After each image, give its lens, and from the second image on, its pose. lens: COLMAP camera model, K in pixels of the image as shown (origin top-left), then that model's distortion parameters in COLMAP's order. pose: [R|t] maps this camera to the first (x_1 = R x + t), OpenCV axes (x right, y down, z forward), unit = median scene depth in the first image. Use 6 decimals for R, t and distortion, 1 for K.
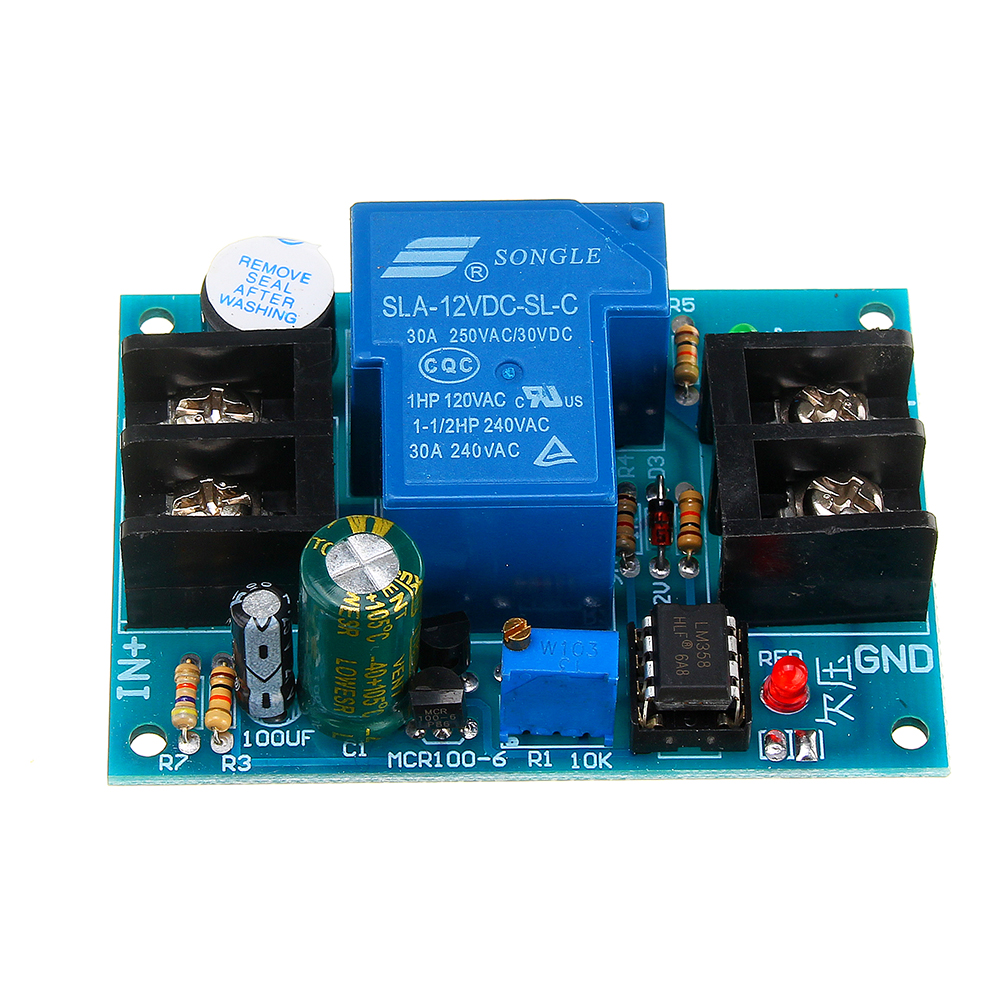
lens RADIAL K [[4923.1, 0, 500.0], [0, 4923.1, 500.0], [0, 0, 1]] dist [0.118450, -1.695000]
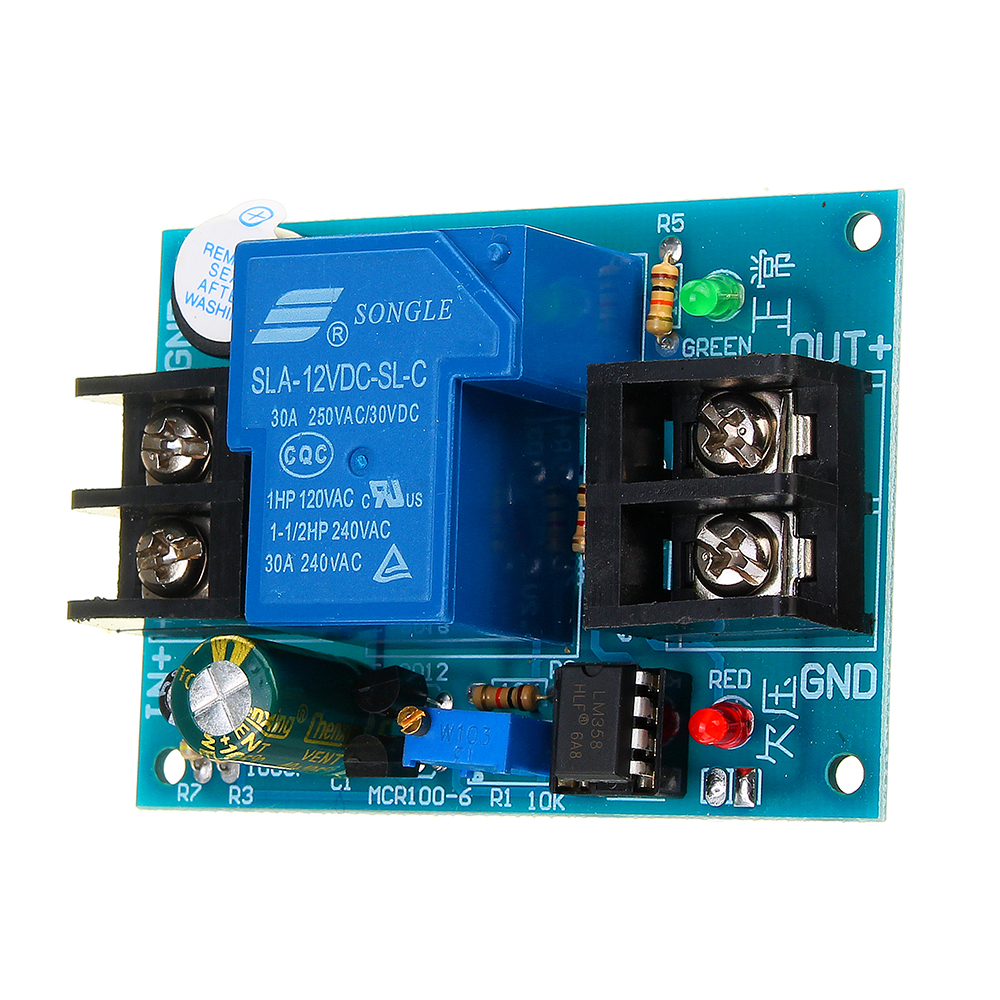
lens RADIAL K [[5093.8, 0, 420.5], [0, 5093.8, 498.2], [0, 0, 1]] dist [0.012530, 1.821783]
pose [[0.846536, 0.002138, -0.532327, 0.531935], [0.245821, 0.885417, 0.394474, -0.402240], [0.472175, -0.464793, 0.749011, 0.262785]]
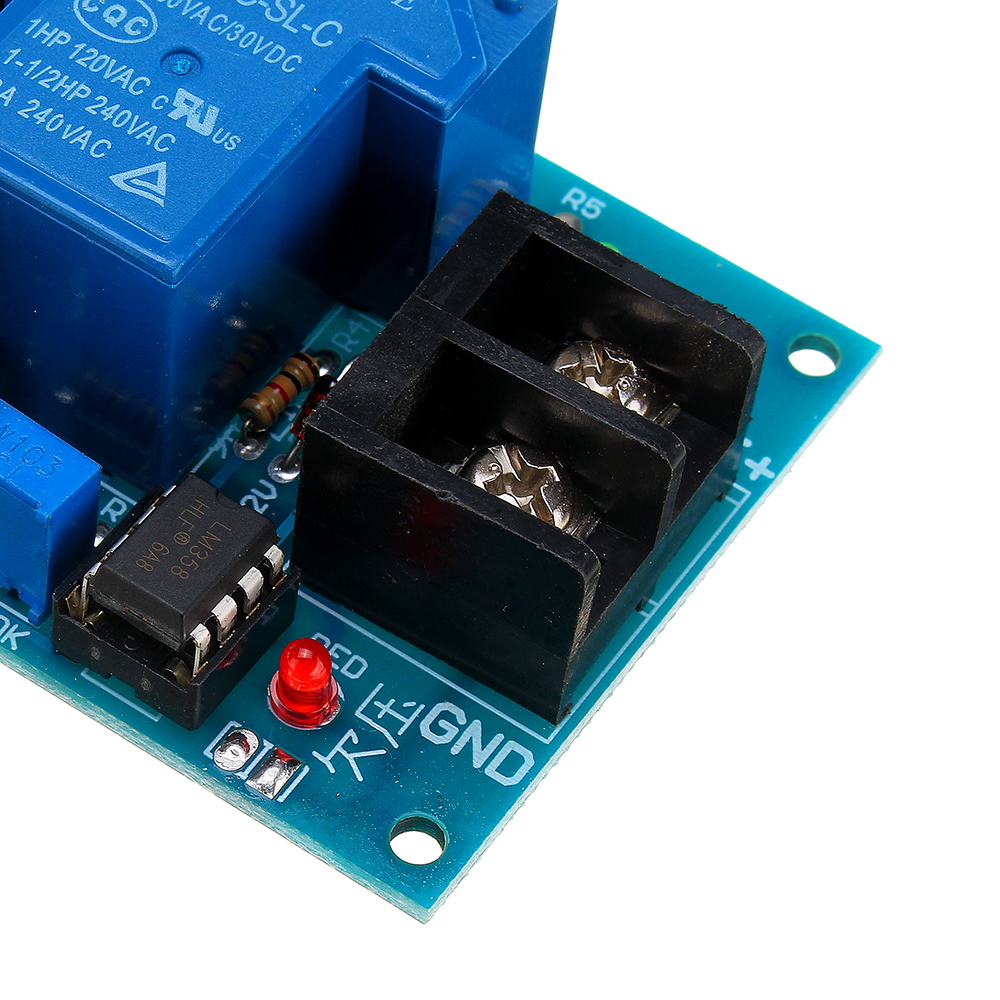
lens RADIAL K [[4484.3, 0, 316.0], [0, 4484.3, 675.6], [0, 0, 1]] dist [0.008058, 1.102425]
pose [[0.812662, 0.502335, -0.295365, 0.238573], [-0.514263, 0.856607, 0.041922, 0.010419], [0.274070, 0.117827, 0.954464, 0.425470]]
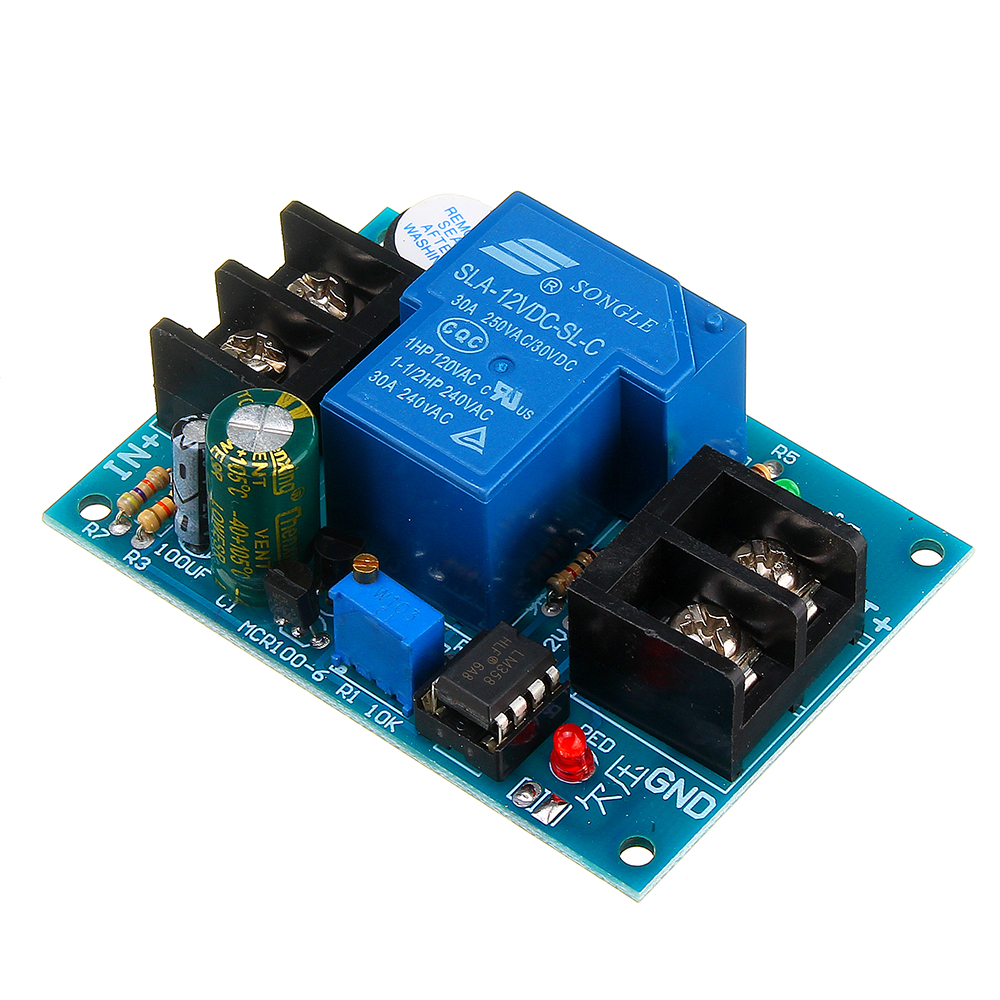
lens RADIAL K [[5019.5, 0, 570.2], [0, 5019.5, 499.5], [0, 0, 1]] dist [0.008411, 0.113033]
pose [[0.767405, 0.472336, -0.433576, 0.499782], [-0.518470, 0.854985, 0.013755, -0.023726], [0.377199, 0.214241, 0.901012, 0.022017]]
